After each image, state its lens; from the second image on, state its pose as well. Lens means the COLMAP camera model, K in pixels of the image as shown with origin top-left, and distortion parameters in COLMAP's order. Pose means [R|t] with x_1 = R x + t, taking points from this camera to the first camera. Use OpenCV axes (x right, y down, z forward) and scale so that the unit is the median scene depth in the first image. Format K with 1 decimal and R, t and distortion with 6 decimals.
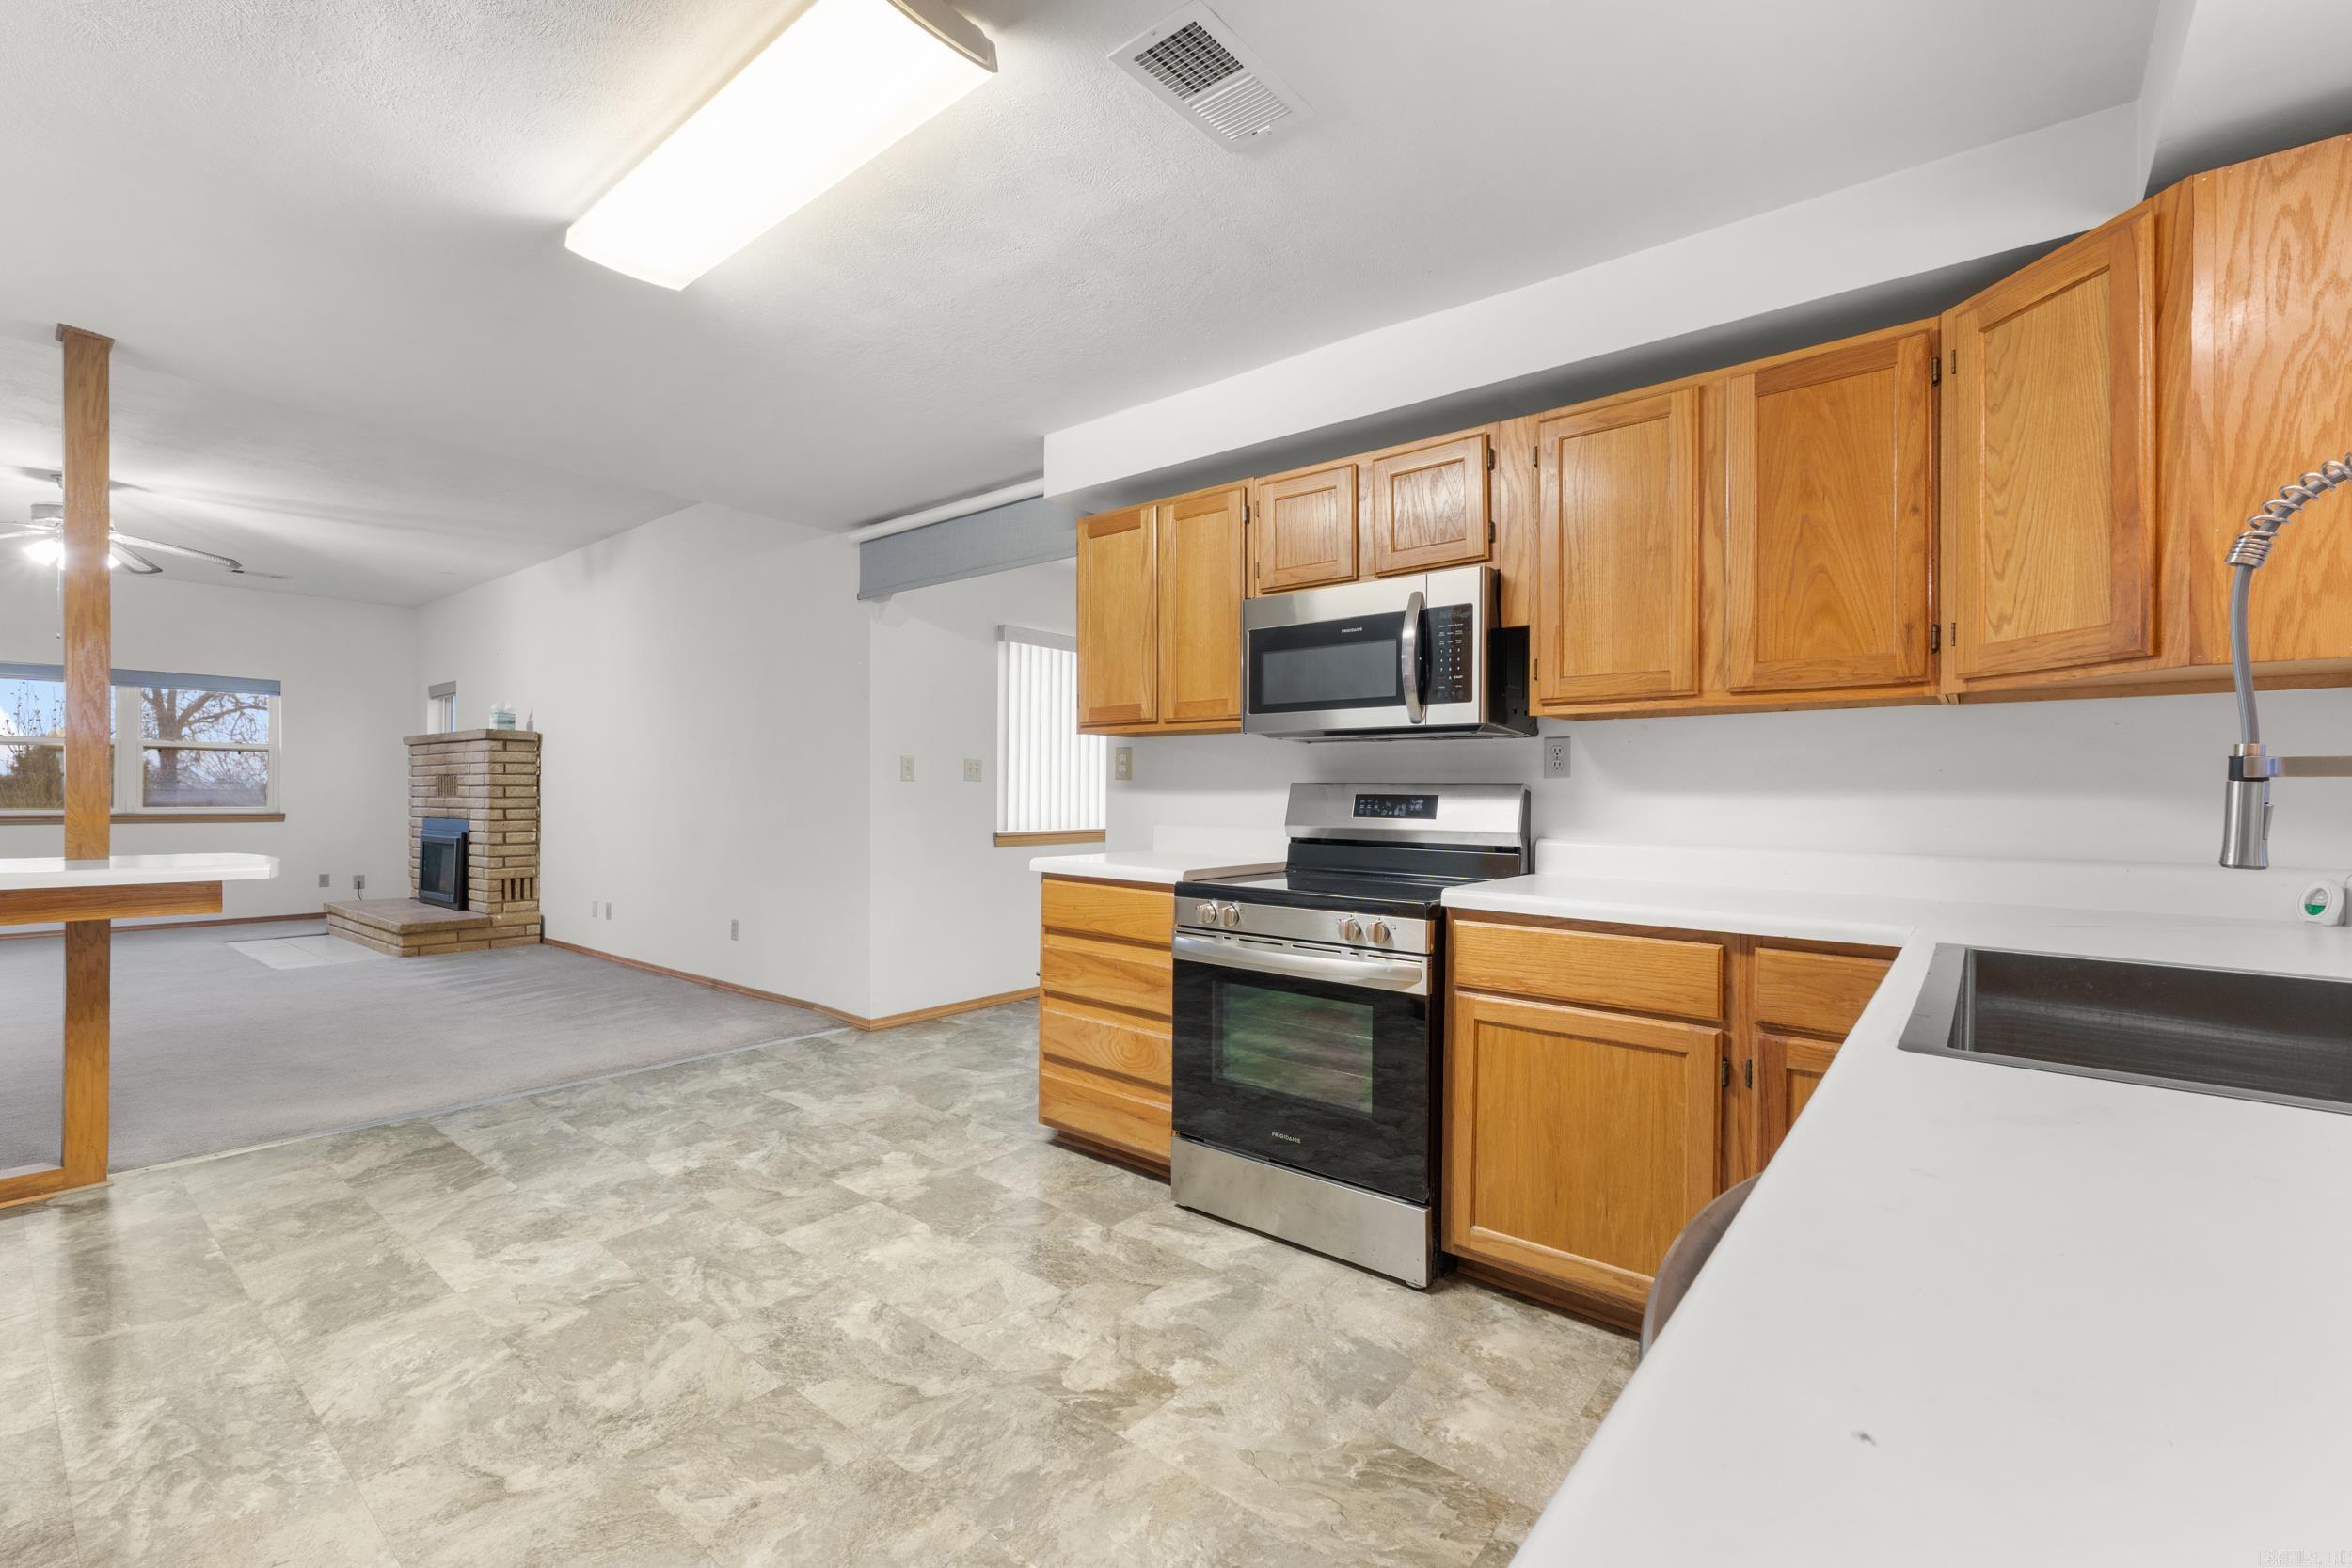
lens RADIAL K [[1008.7, 0, 1167.7], [0, 1008.7, 790.0], [0, 0, 1]] dist [0.002337, -0.000019]
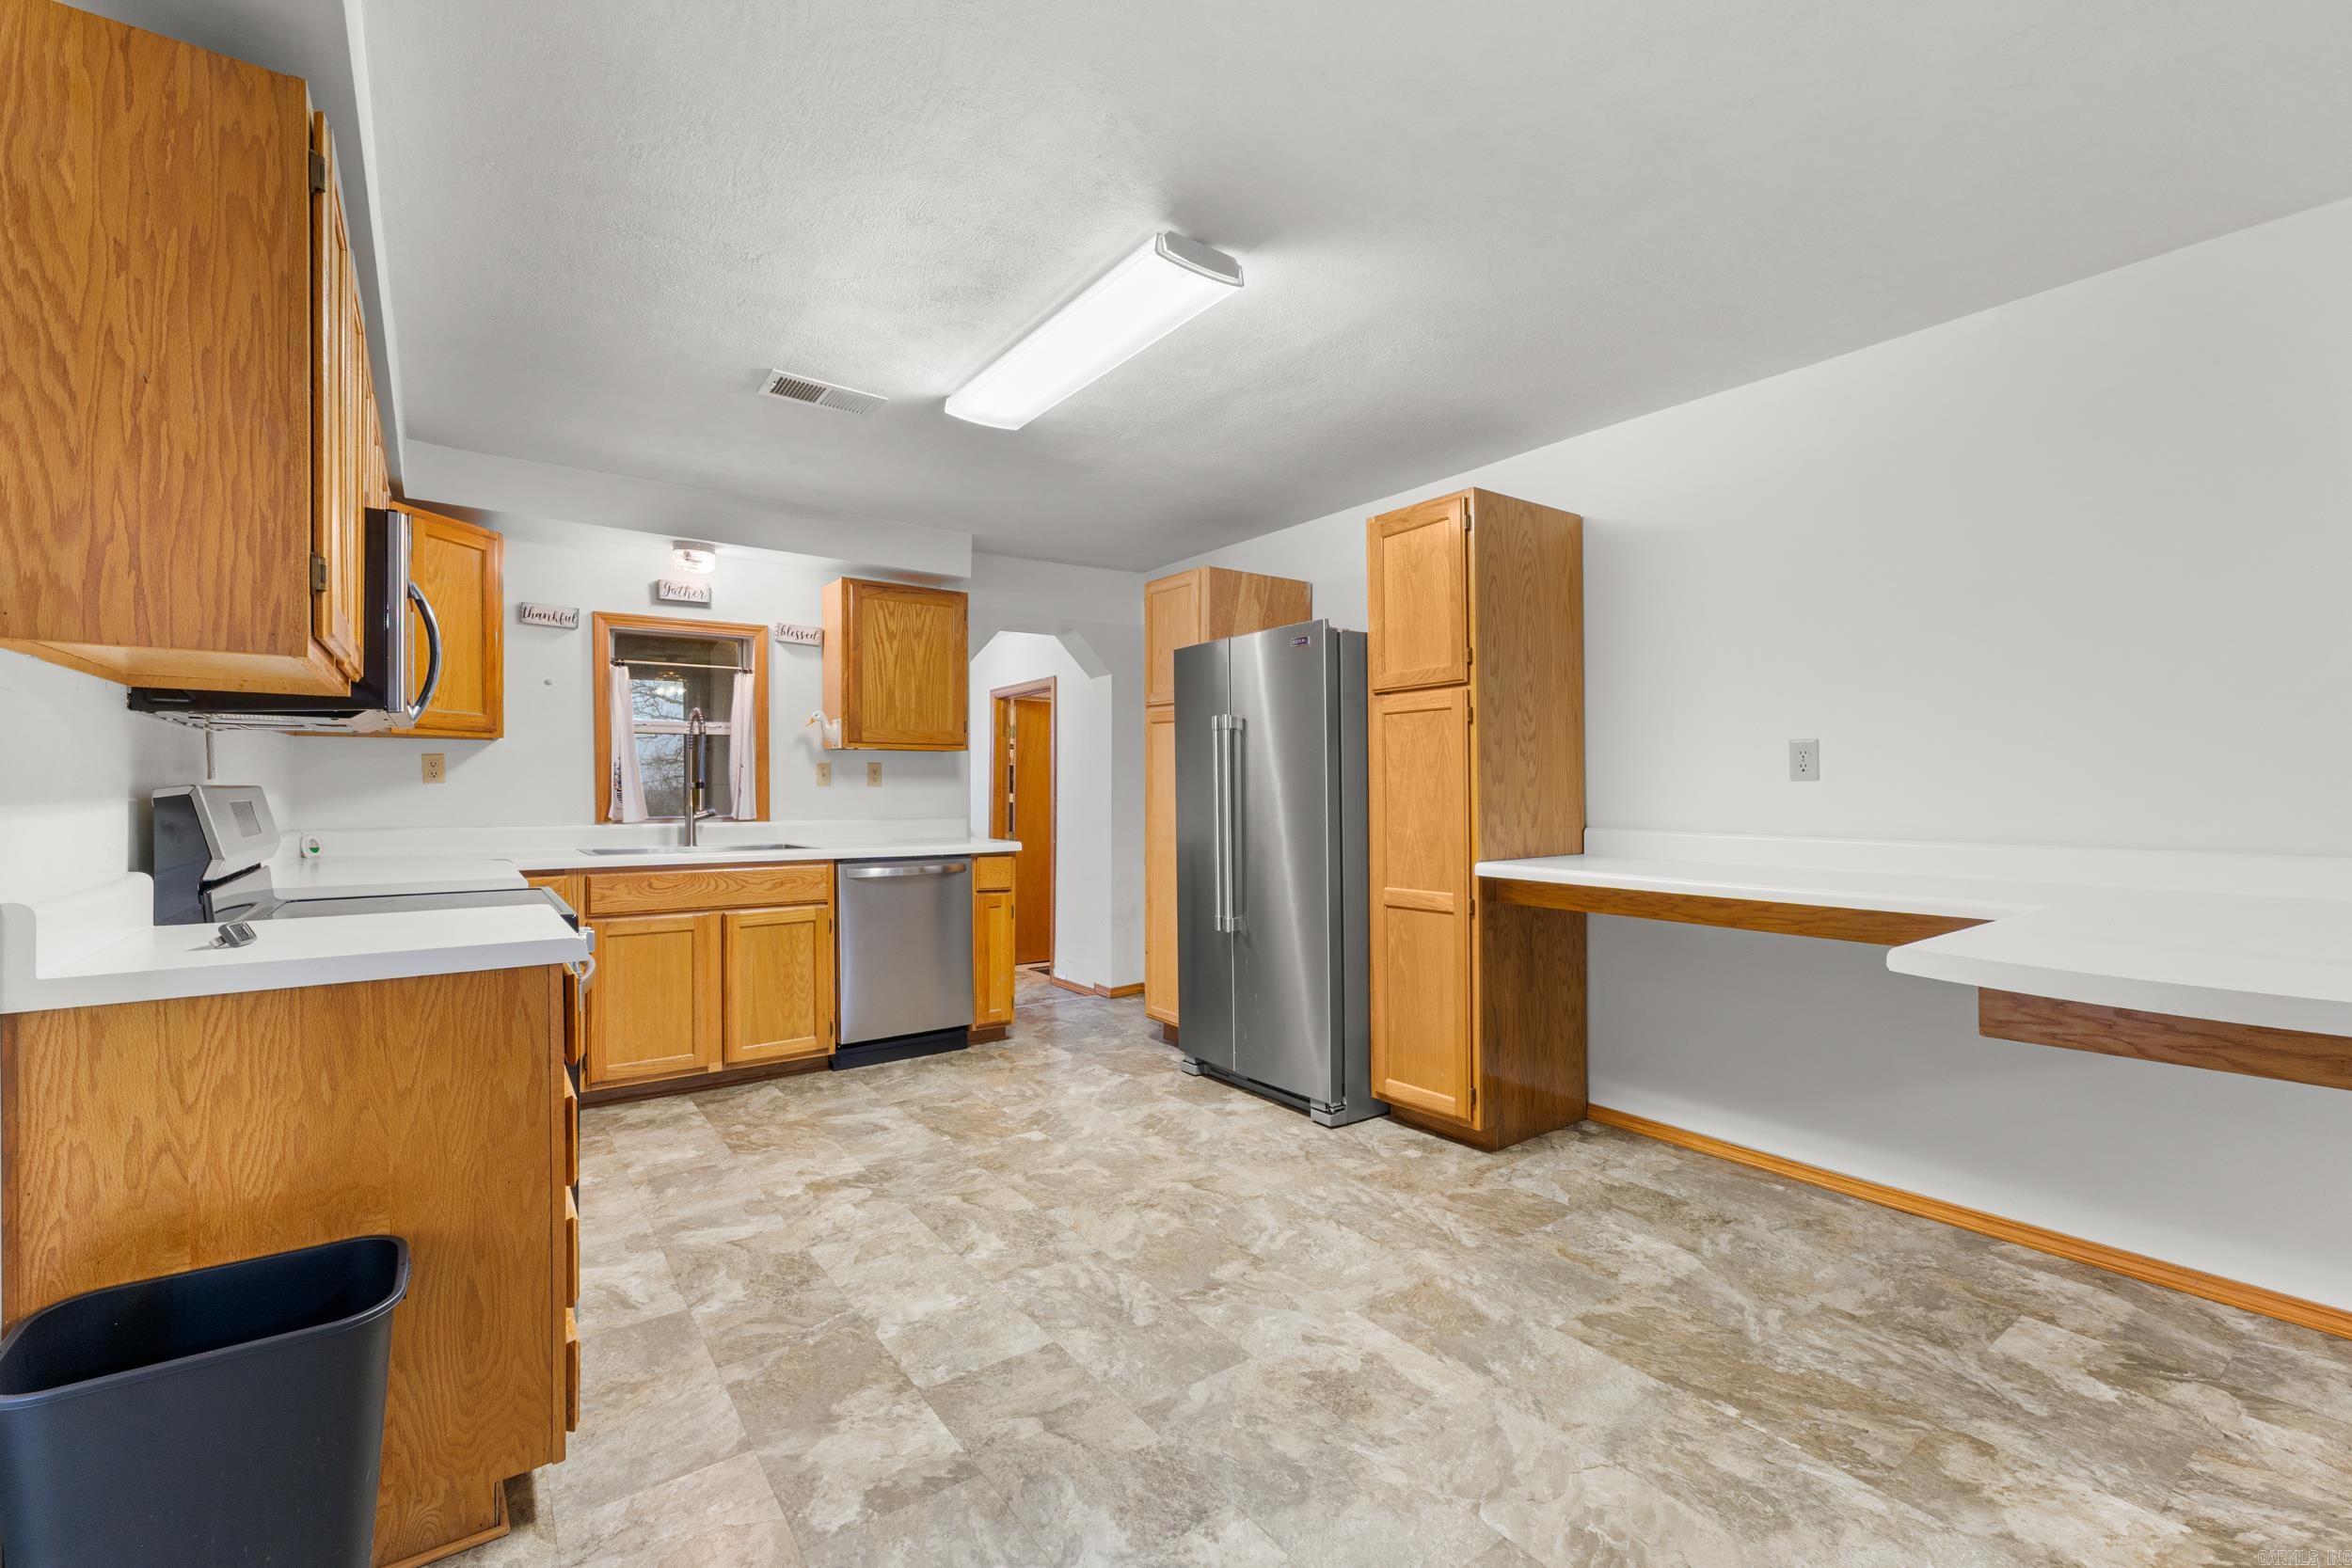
lens RADIAL K [[990.9, 0, 1164.2], [0, 990.9, 791.6], [0, 0, 1]] dist [-0.001007, -0.000599]
pose [[-0.966913, -0.010299, 0.254899, -0.758248], [-0.009204, 0.999943, 0.005488, -0.016989], [-0.254940, 0.002960, -0.966952, 1.962571]]
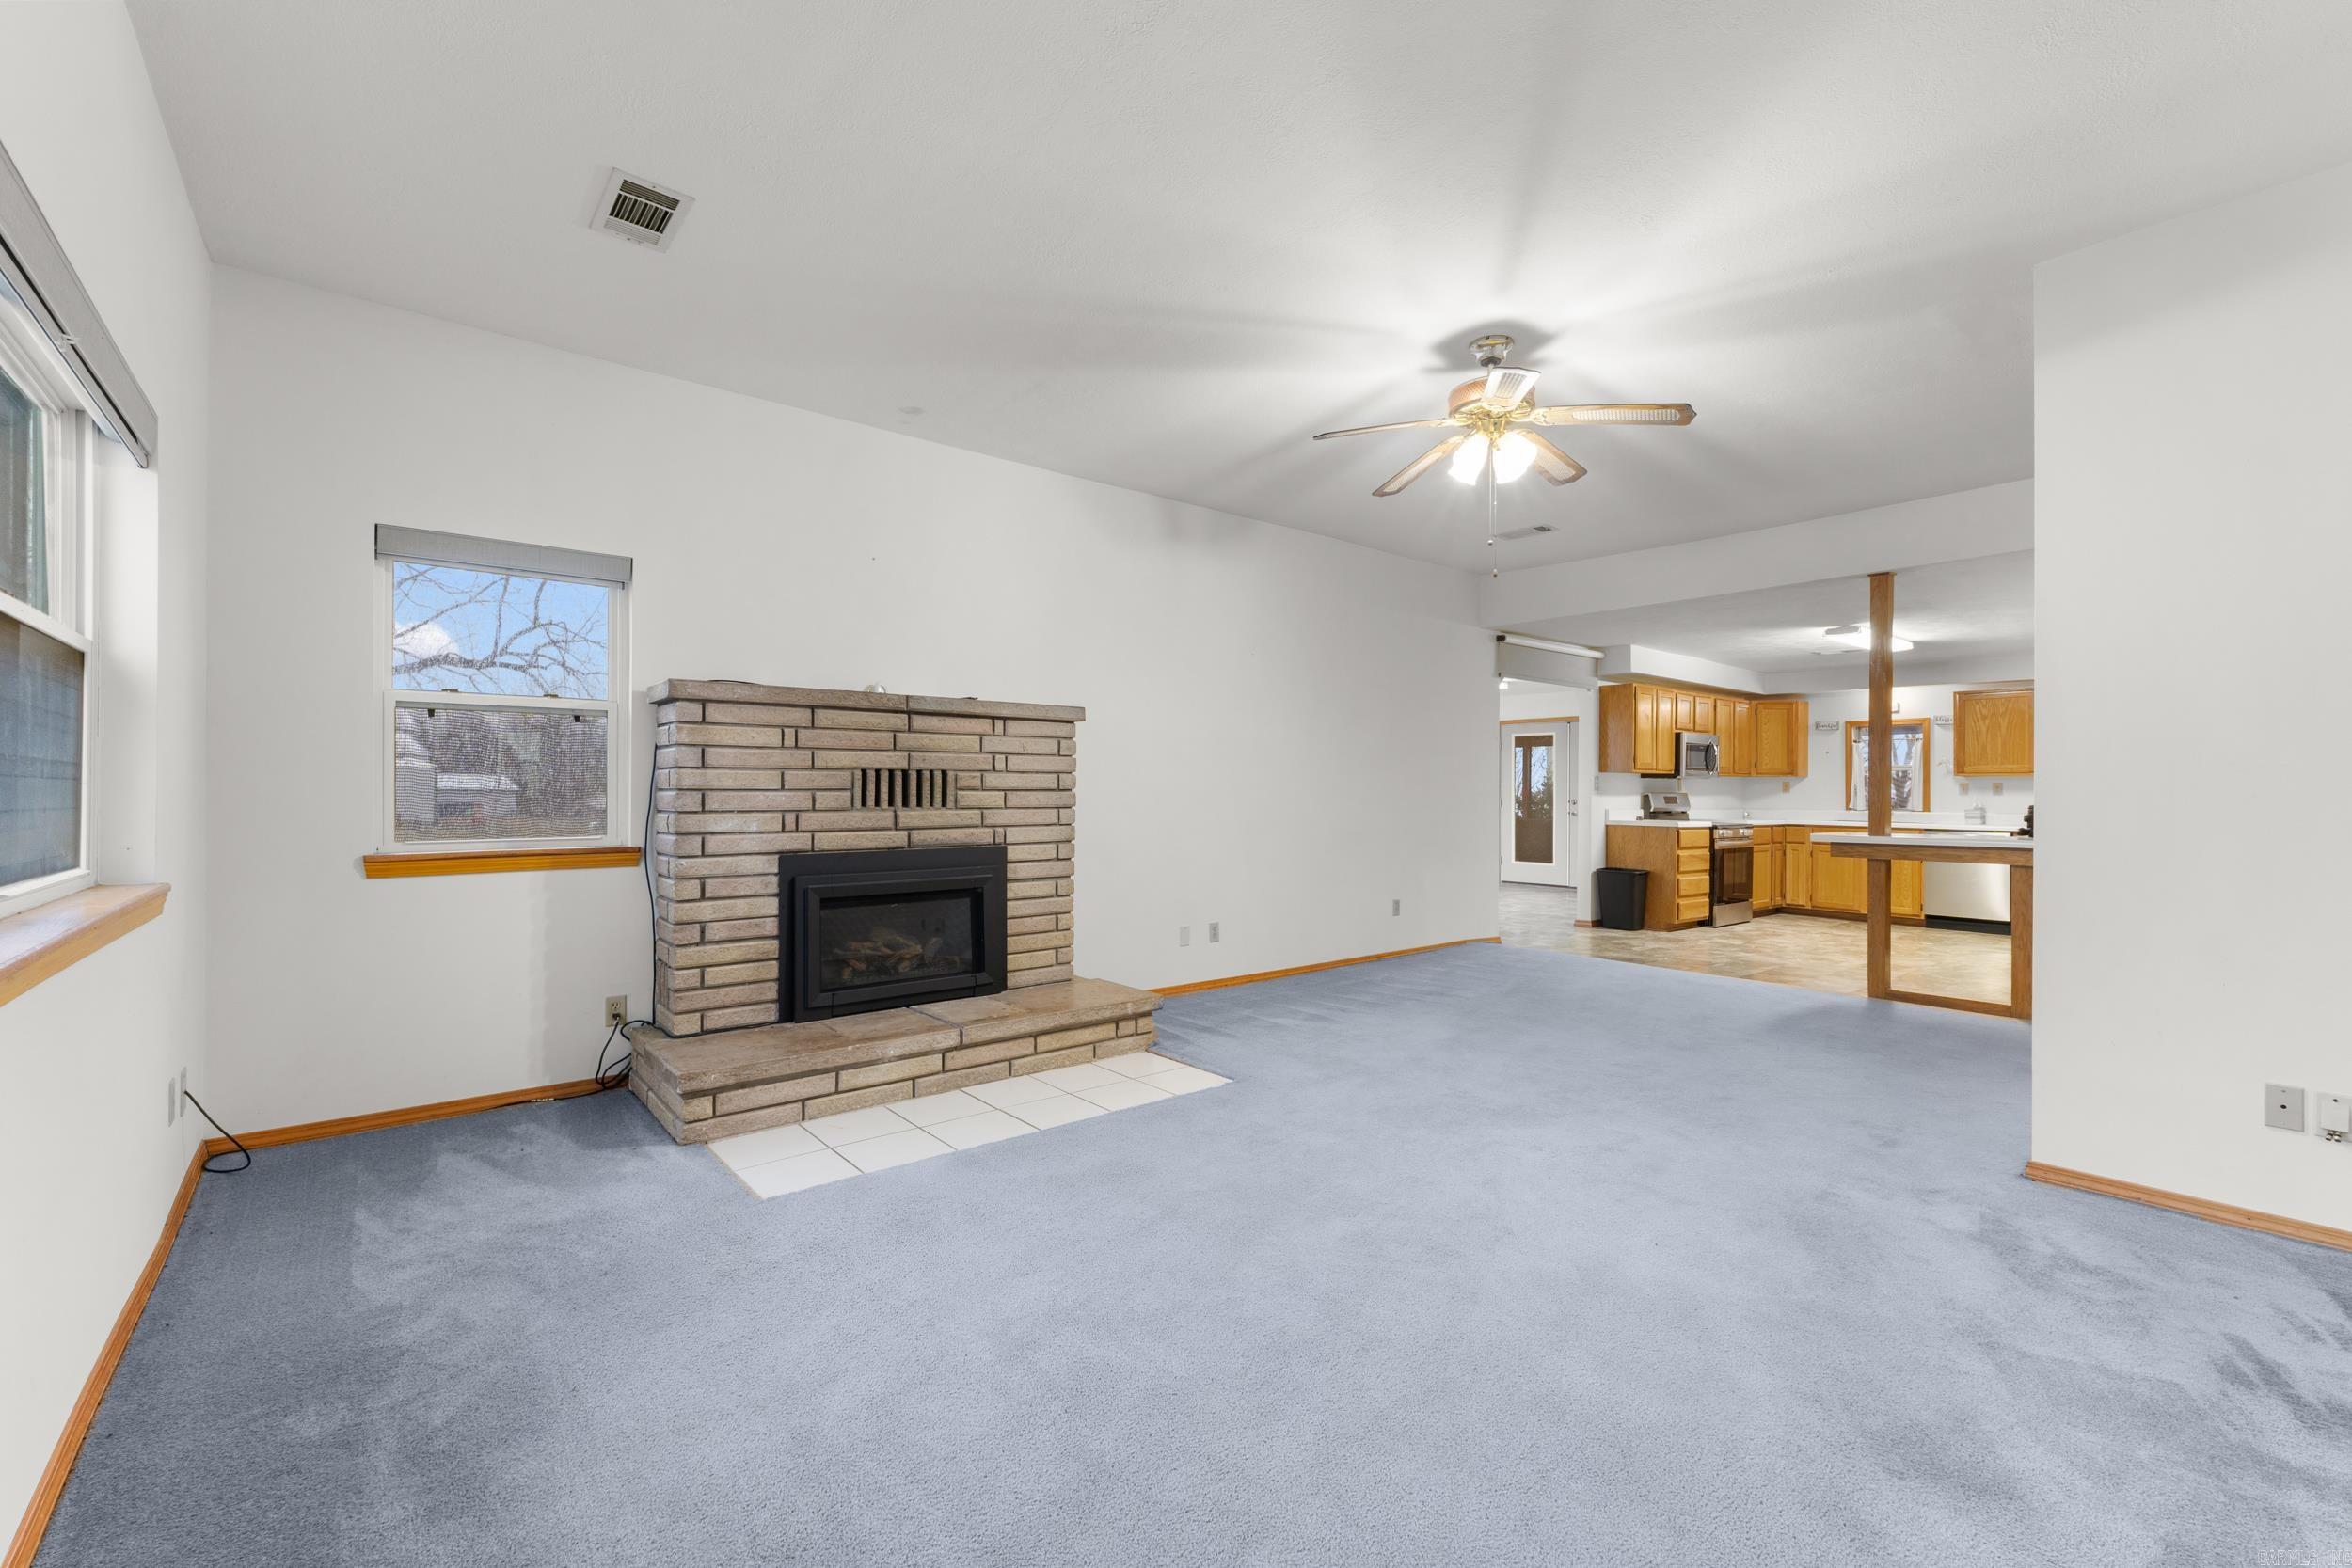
lens RADIAL K [[990.9, 0, 1171.7], [0, 990.9, 782.6], [0, 0, 1]] dist [-0.001007, -0.000599]
pose [[0.213378, -0.000661, 0.976969, -4.086188], [-0.008301, 0.999962, 0.002489, -0.044068], [-0.976934, -0.008641, 0.213365, 2.424965]]
